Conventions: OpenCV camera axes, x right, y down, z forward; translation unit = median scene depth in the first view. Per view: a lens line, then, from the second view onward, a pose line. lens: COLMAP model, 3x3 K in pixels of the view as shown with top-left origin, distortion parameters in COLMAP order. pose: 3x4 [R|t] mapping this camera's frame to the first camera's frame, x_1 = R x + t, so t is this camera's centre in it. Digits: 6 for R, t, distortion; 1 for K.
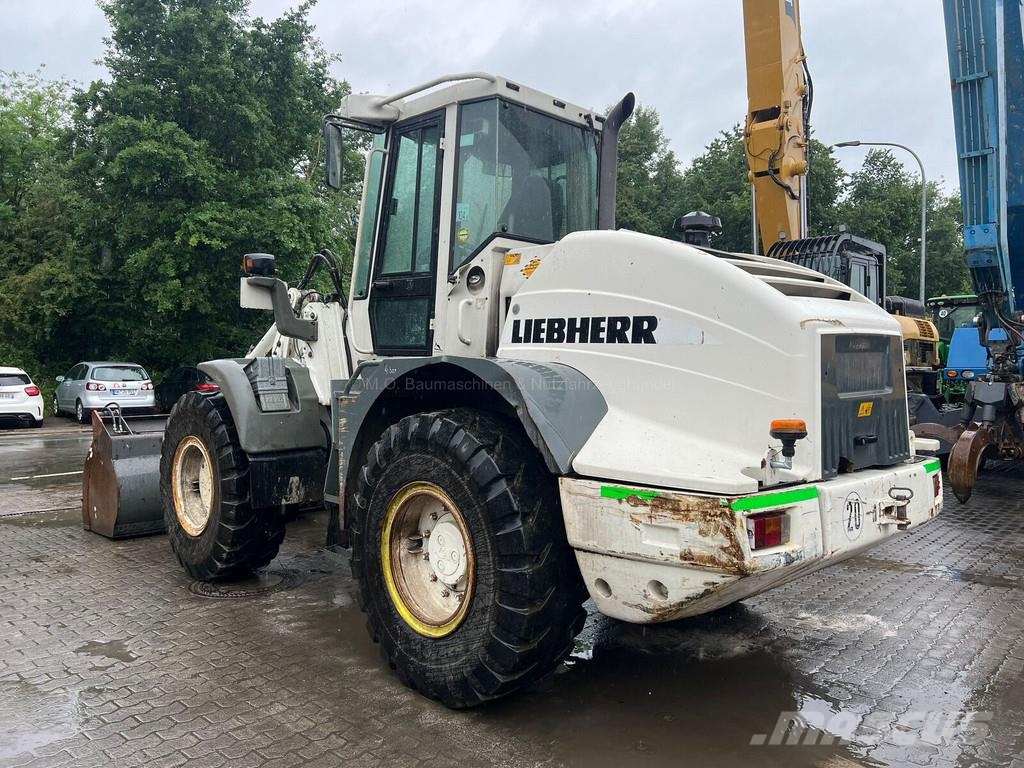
lens RADIAL K [[762.6, 0, 508.1], [0, 762.6, 366.1], [0, 0, 1]] dist [0.037854, -0.031233]
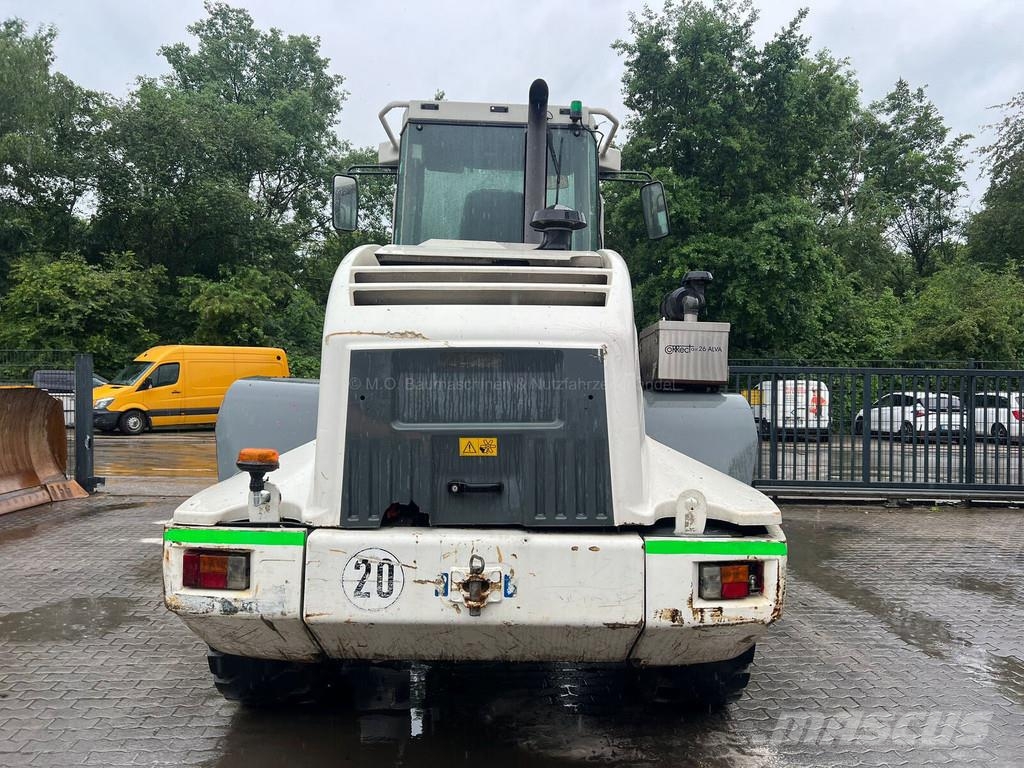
lens RADIAL K [[751.9, 0, 511.8], [0, 751.9, 373.8], [0, 0, 1]] dist [0.036554, -0.023663]
pose [[0.739045, -0.005783, -0.673632, 0.668947], [-0.008733, 0.999797, -0.018164, -0.002359], [0.673600, 0.019307, 0.738844, 0.319295]]
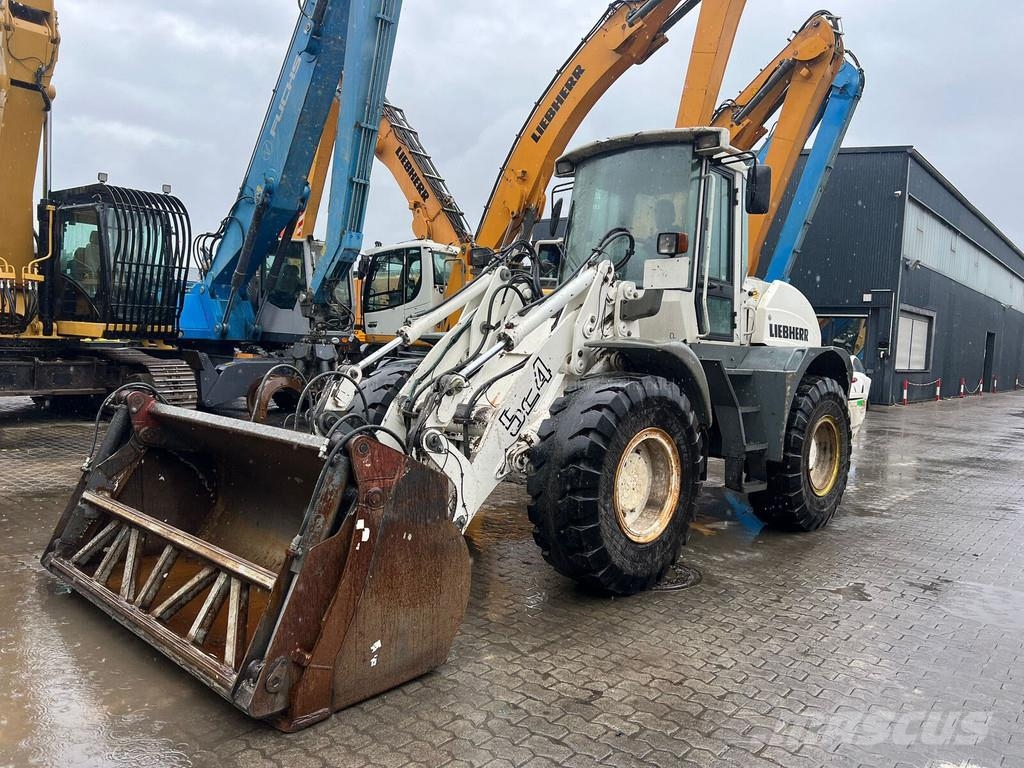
lens RADIAL K [[762.6, 0, 508.8], [0, 762.6, 391.3], [0, 0, 1]] dist [0.037854, -0.031233]
pose [[-0.030802, -0.068397, 0.997183, -1.750207], [-0.038858, 0.996984, 0.067183, 0.001762], [-0.998770, -0.036679, -0.033367, 1.658543]]
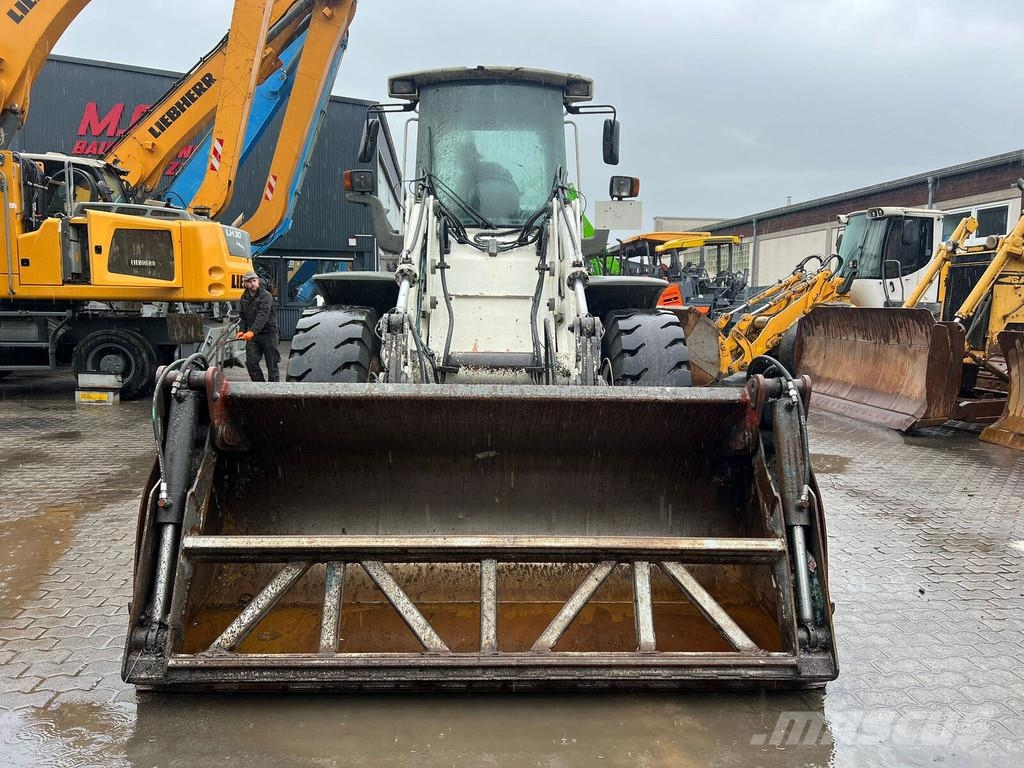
lens RADIAL K [[762.6, 0, 526.6], [0, 762.6, 388.4], [0, 0, 1]] dist [0.037854, -0.031233]
pose [[-0.734760, -0.088610, 0.672515, -1.290037], [-0.015849, 0.993403, 0.113573, 0.033469], [-0.678142, 0.072790, -0.731317, 2.515026]]
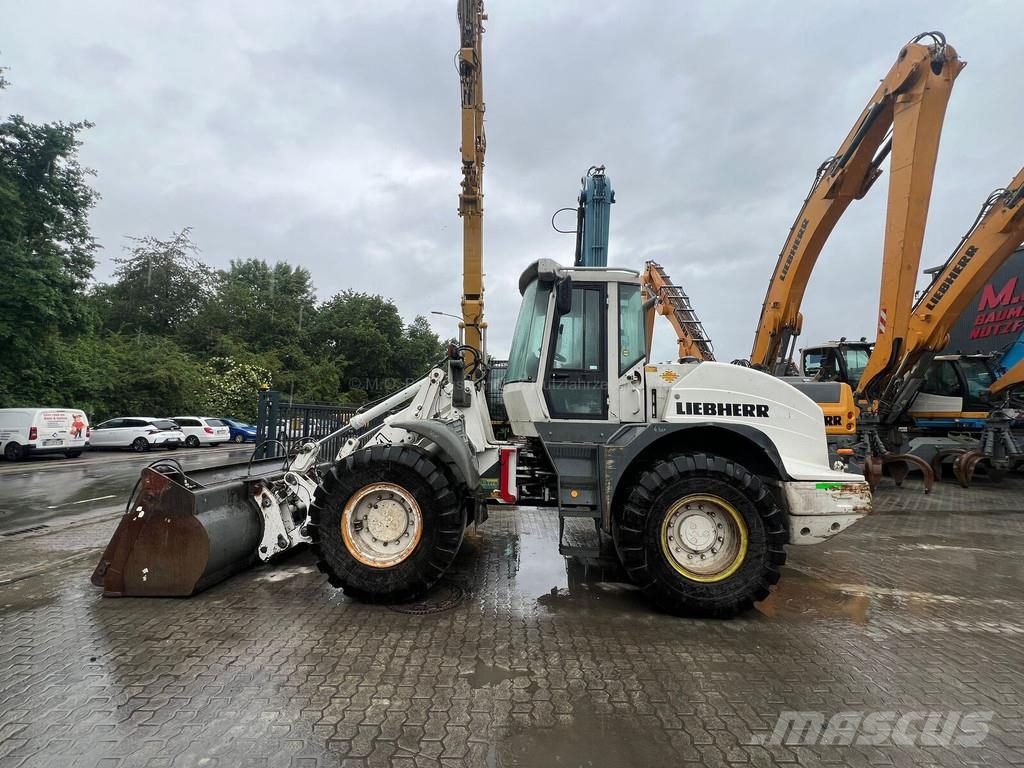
lens RADIAL K [[402.7, 0, 502.2], [0, 402.7, 377.9], [0, 0, 1]] dist [-0.001692, -0.000285]
pose [[0.738733, 0.074038, 0.669920, -1.022765], [-0.008298, 0.994872, -0.100800, -0.015874], [-0.673947, 0.068905, 0.735559, 0.557216]]
